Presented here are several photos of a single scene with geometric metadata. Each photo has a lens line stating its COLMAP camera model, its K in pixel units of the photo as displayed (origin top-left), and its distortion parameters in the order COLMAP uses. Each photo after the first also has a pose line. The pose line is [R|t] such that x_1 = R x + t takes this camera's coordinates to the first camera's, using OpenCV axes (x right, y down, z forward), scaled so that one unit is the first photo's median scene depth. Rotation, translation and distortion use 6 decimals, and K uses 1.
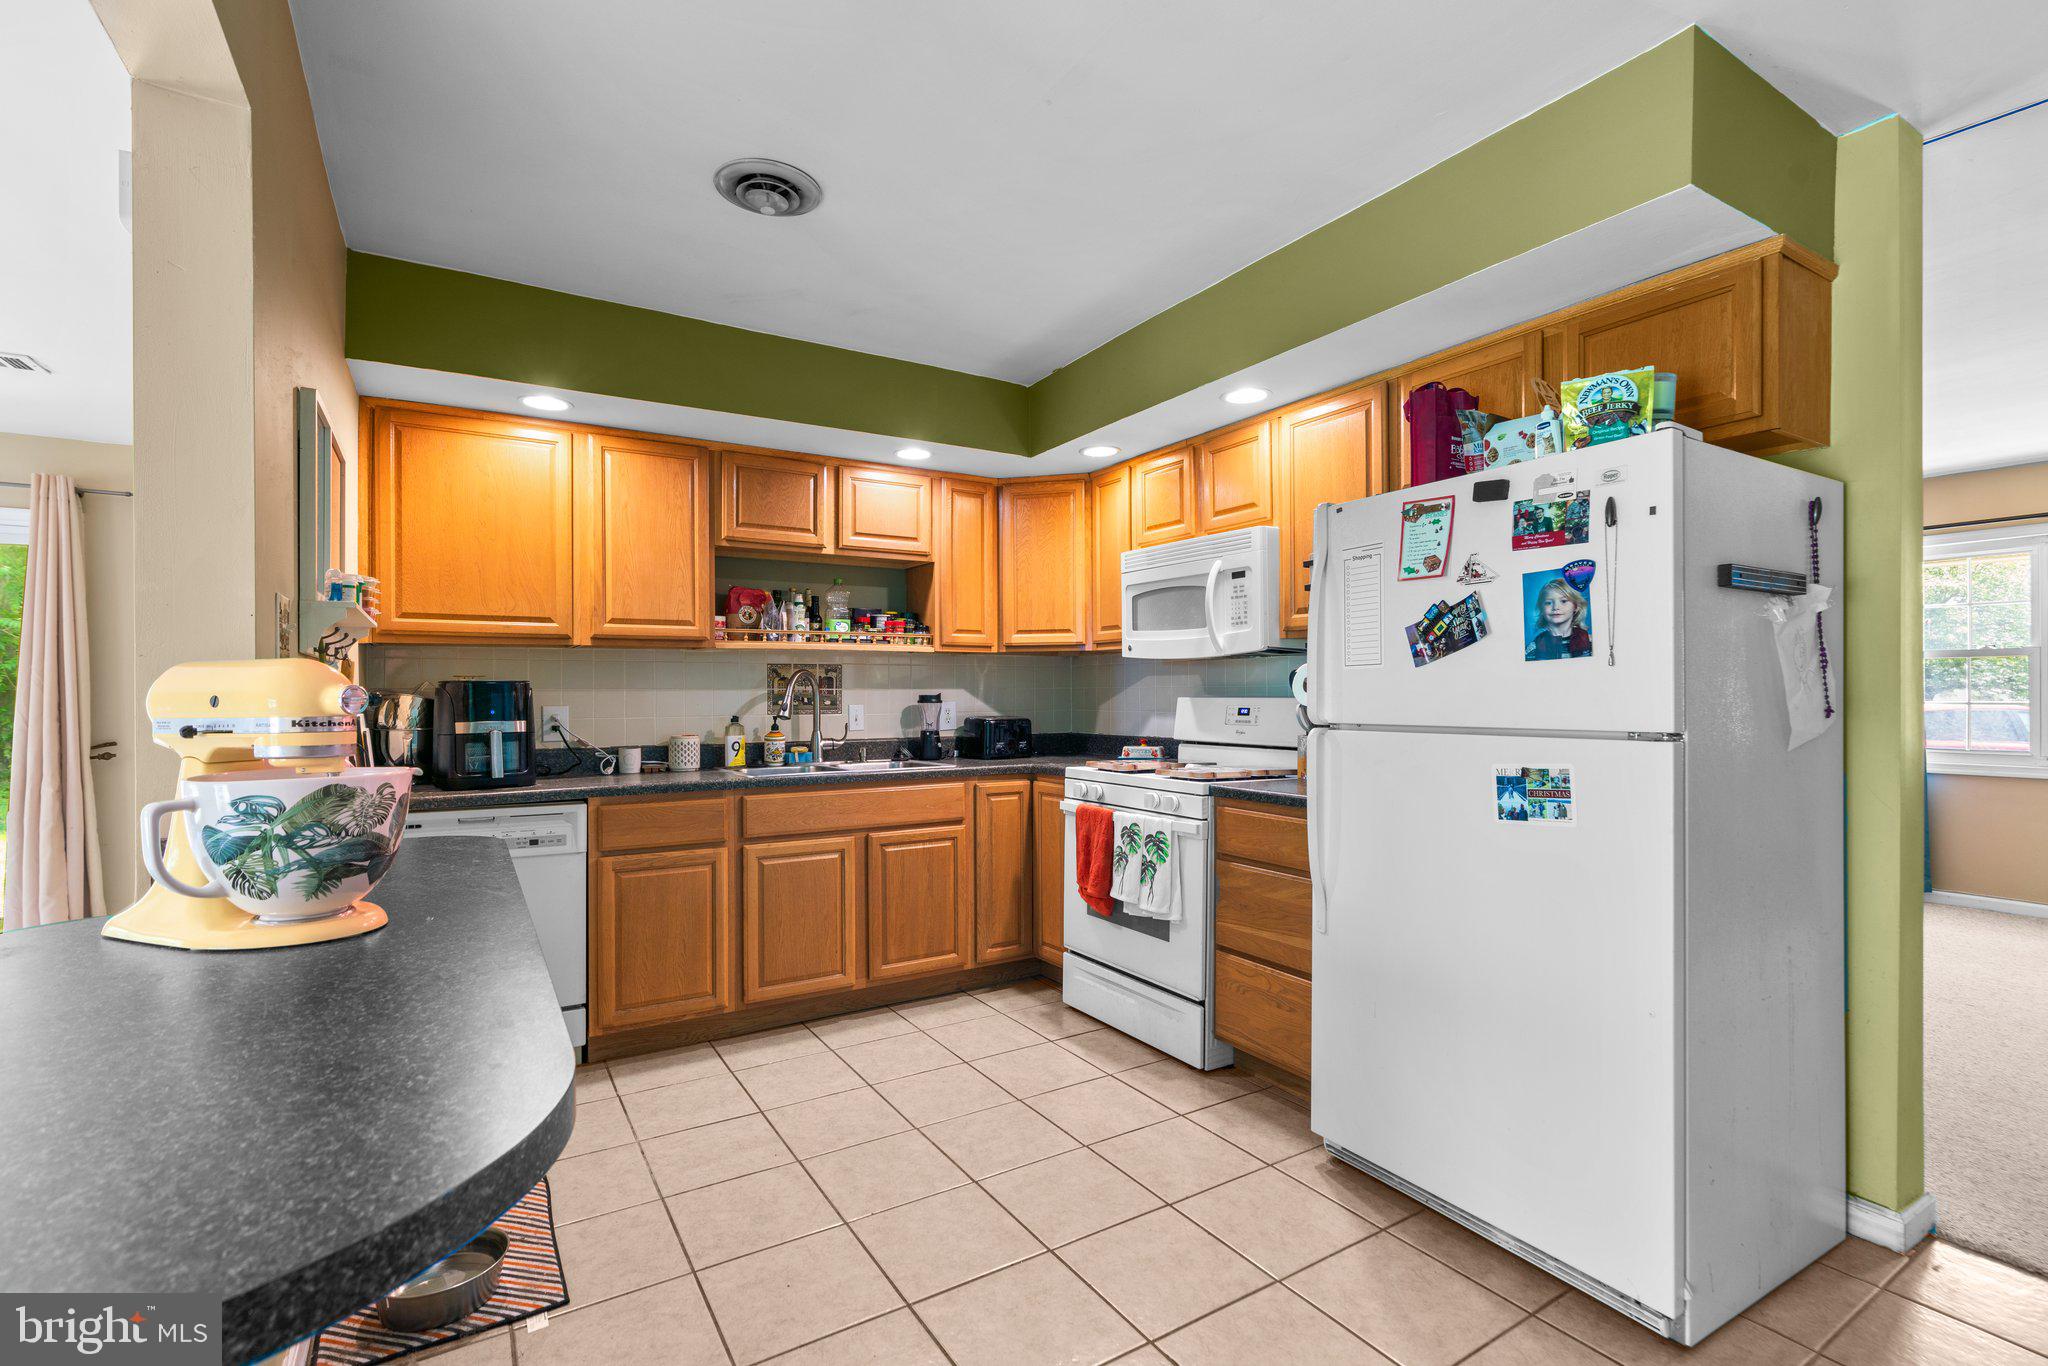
lens RADIAL K [[924.5, 0, 1017.8], [0, 924.5, 692.6], [0, 0, 1]] dist [-0.004186, 0.000628]
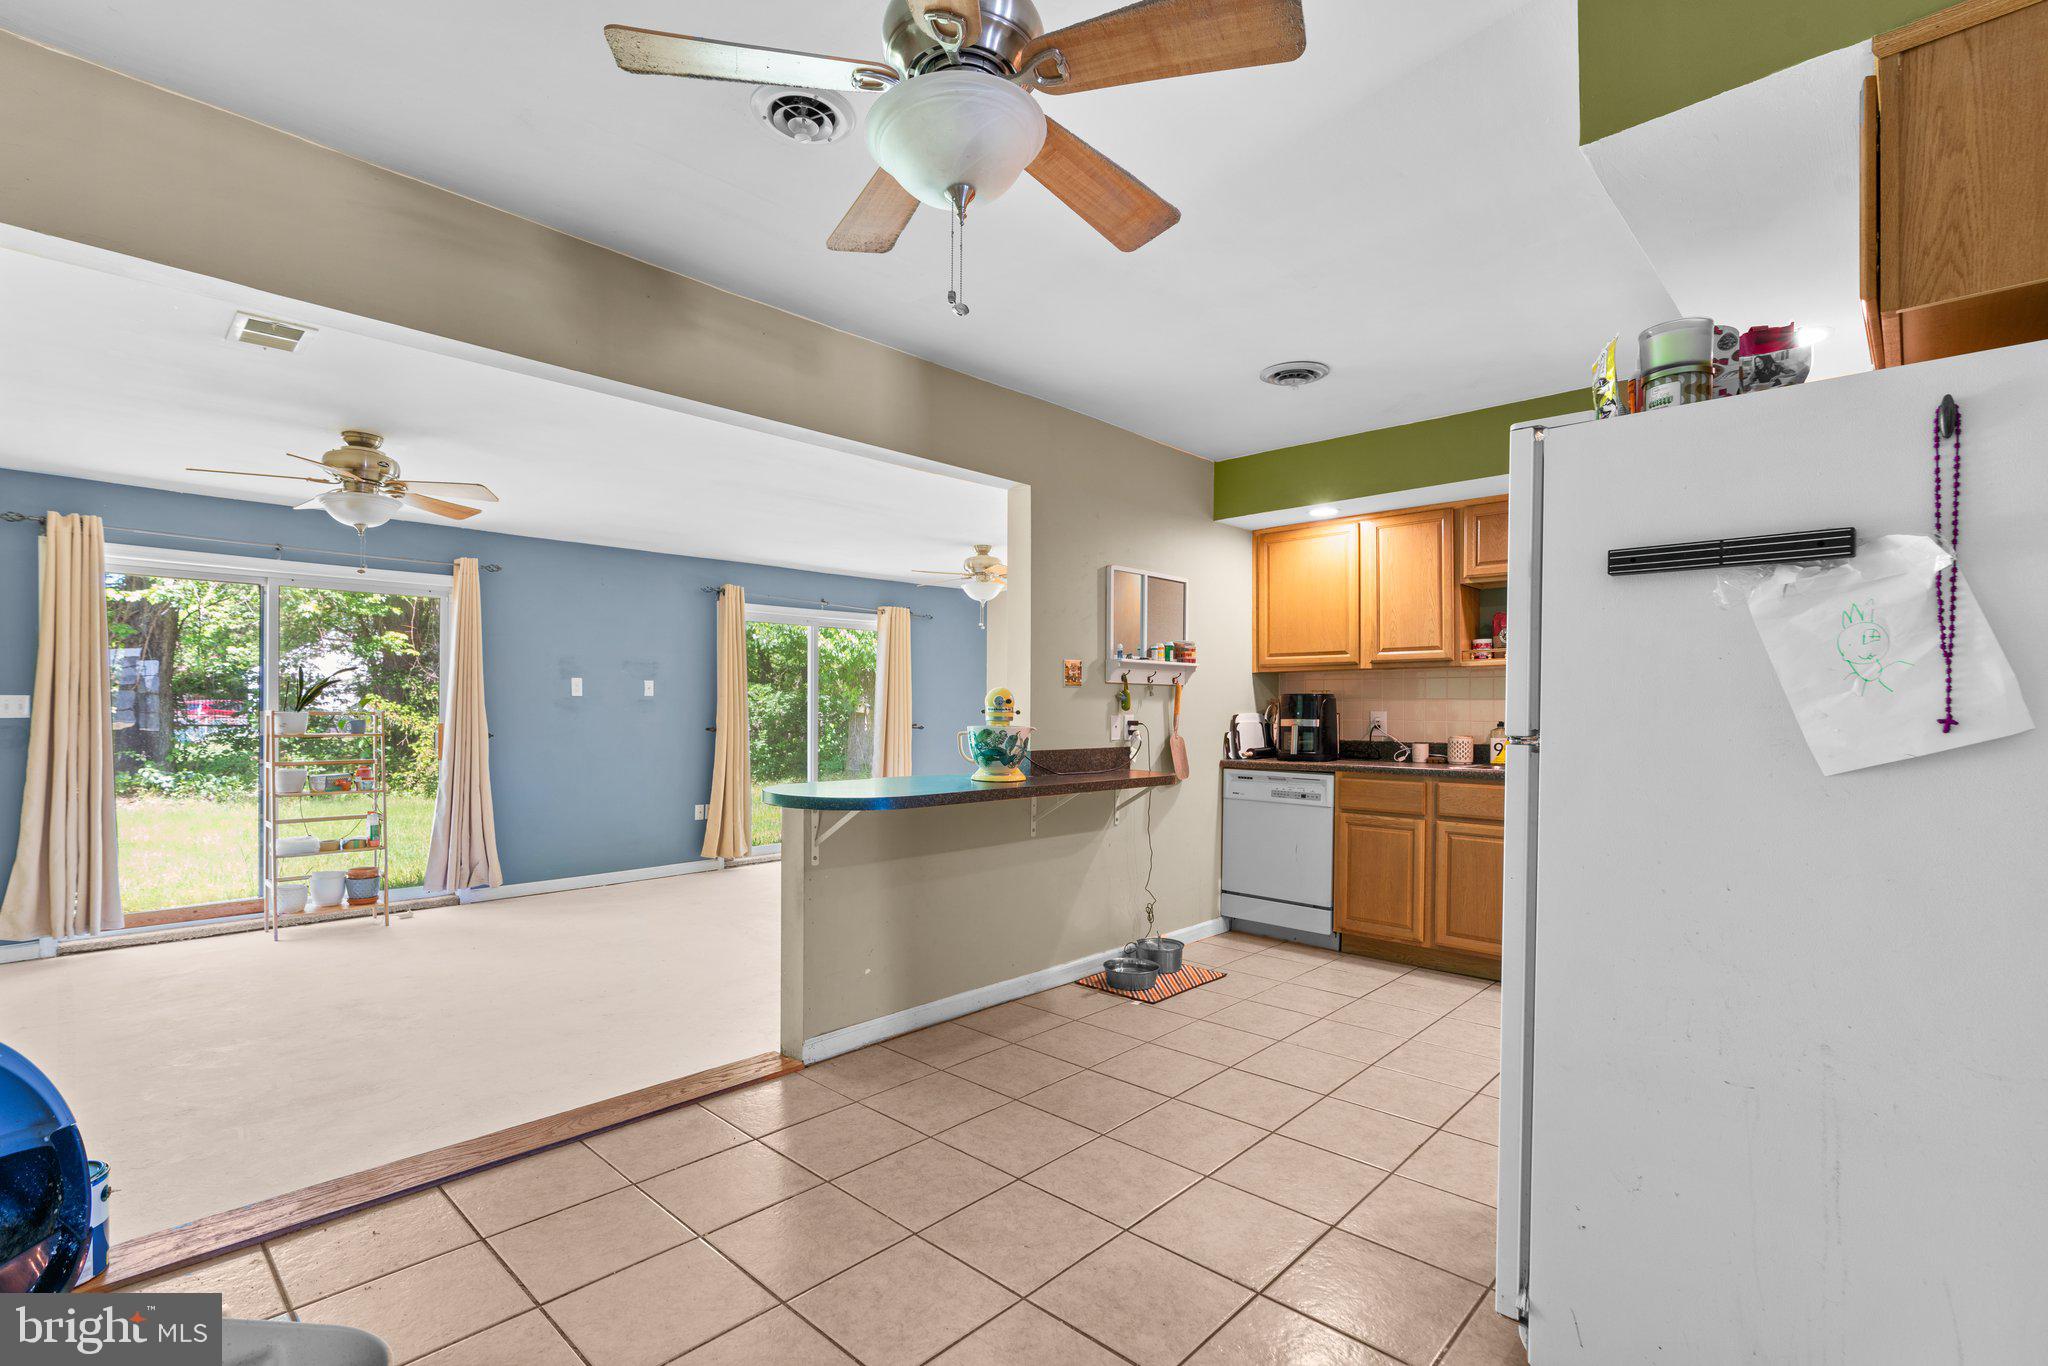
lens RADIAL K [[934.2, 0, 1038.7], [0, 934.2, 711.6], [0, 0, 1]] dist [-0.021579, 0.011170]
pose [[0.271894, 0.009465, -0.962281, 0.833877], [-0.004395, 0.999953, 0.008594, 0.006039], [0.962317, 0.001892, 0.271923, 0.125318]]
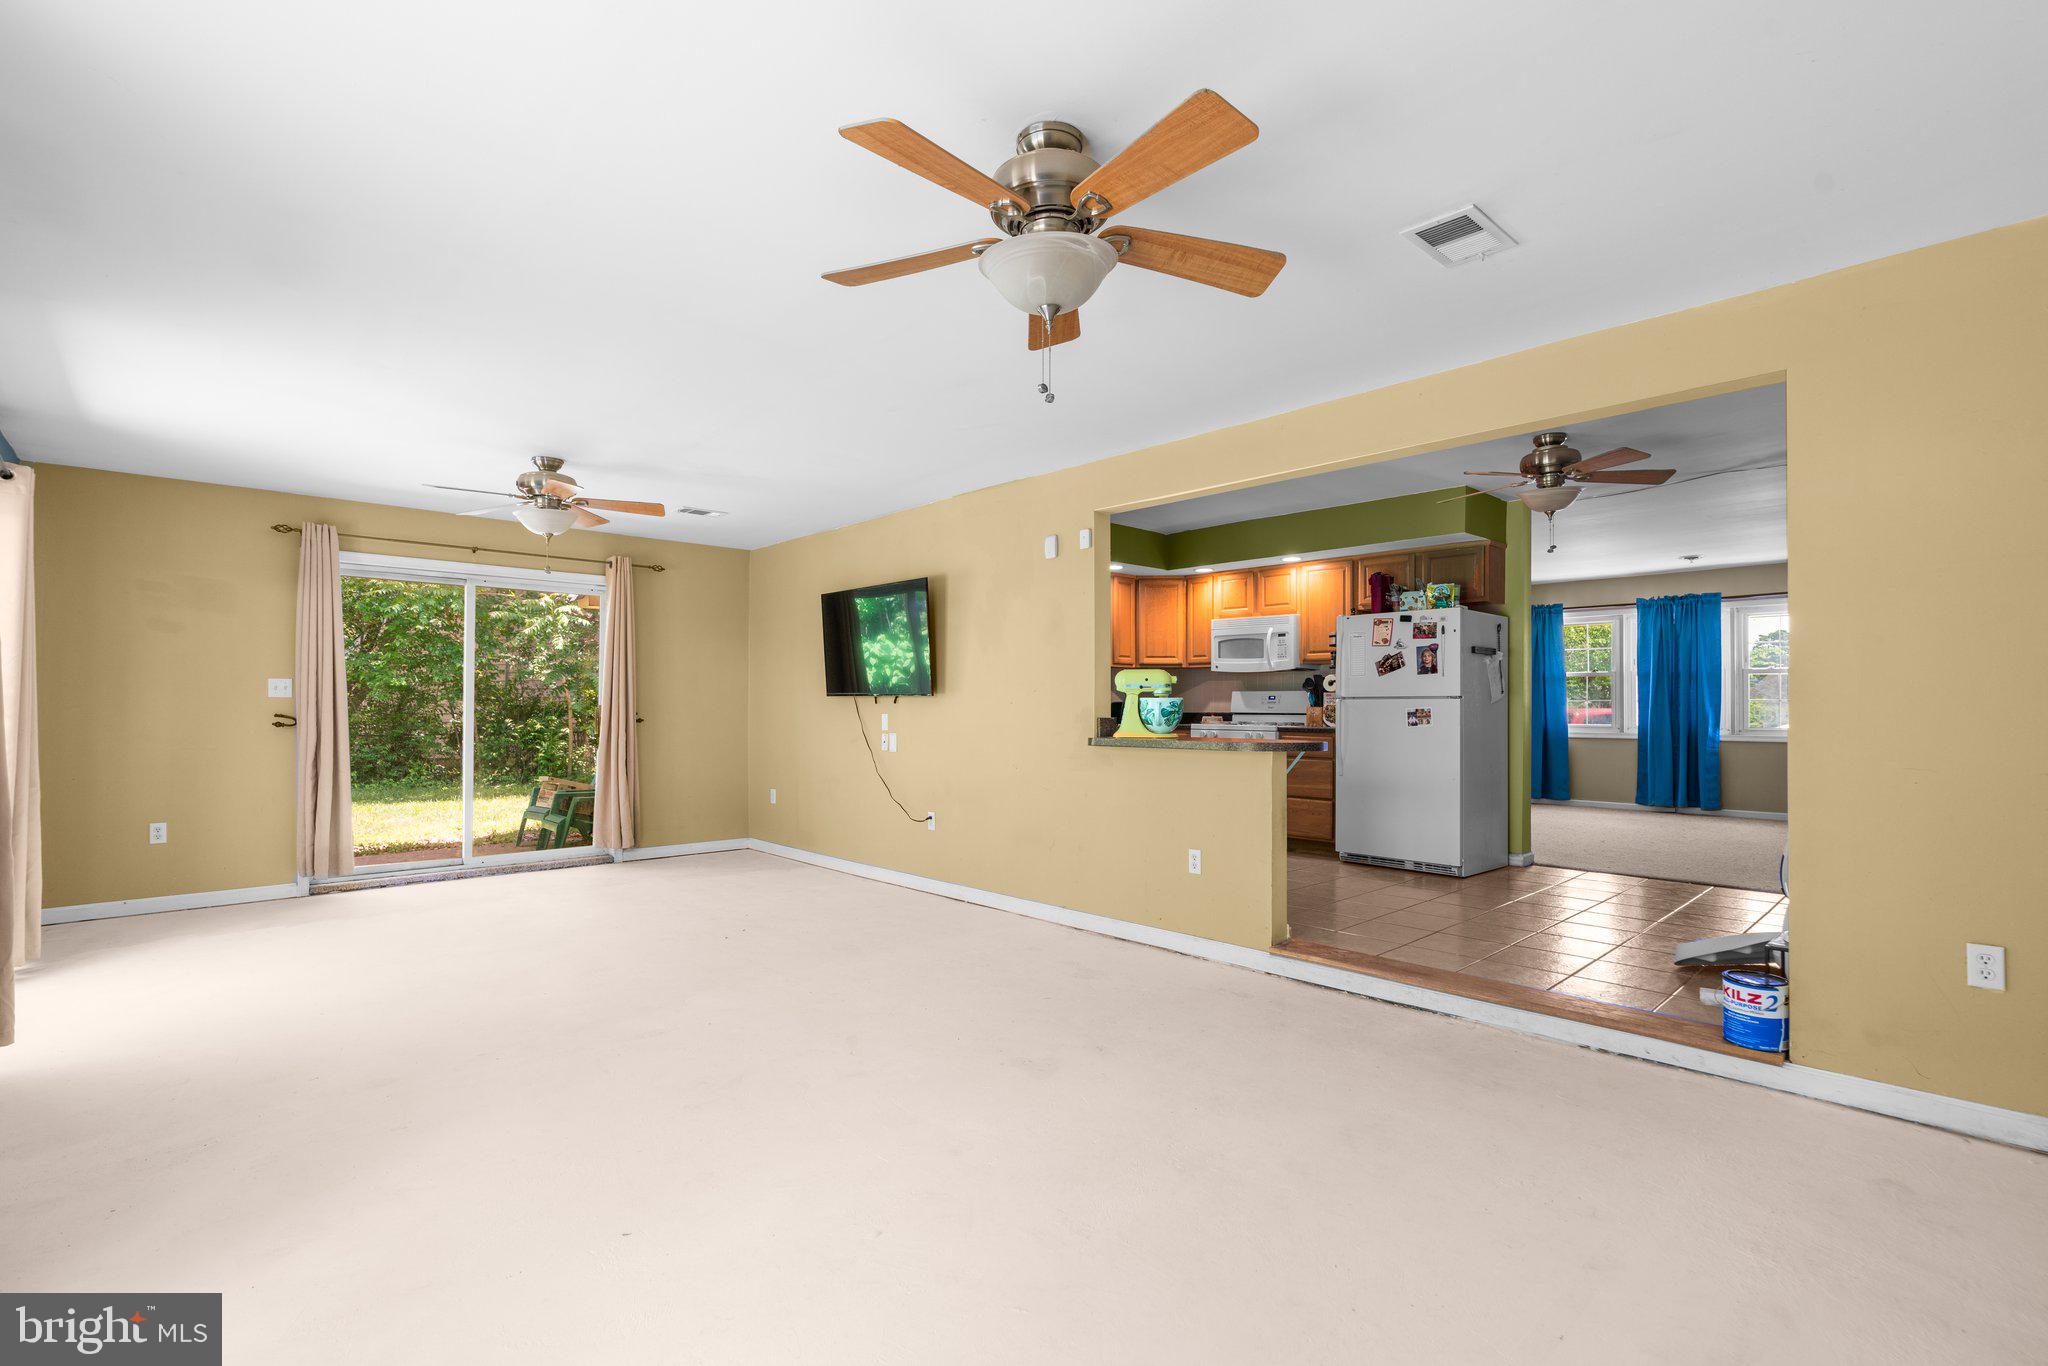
lens RADIAL K [[932.0, 0, 1027.8], [0, 932.0, 697.0], [0, 0, 1]] dist [-0.009338, 0.000478]
pose [[0.978839, 0.007920, 0.204480, -0.846707], [-0.006275, 0.999943, -0.008690, 0.047164], [-0.204537, 0.007223, 0.978832, -1.109525]]
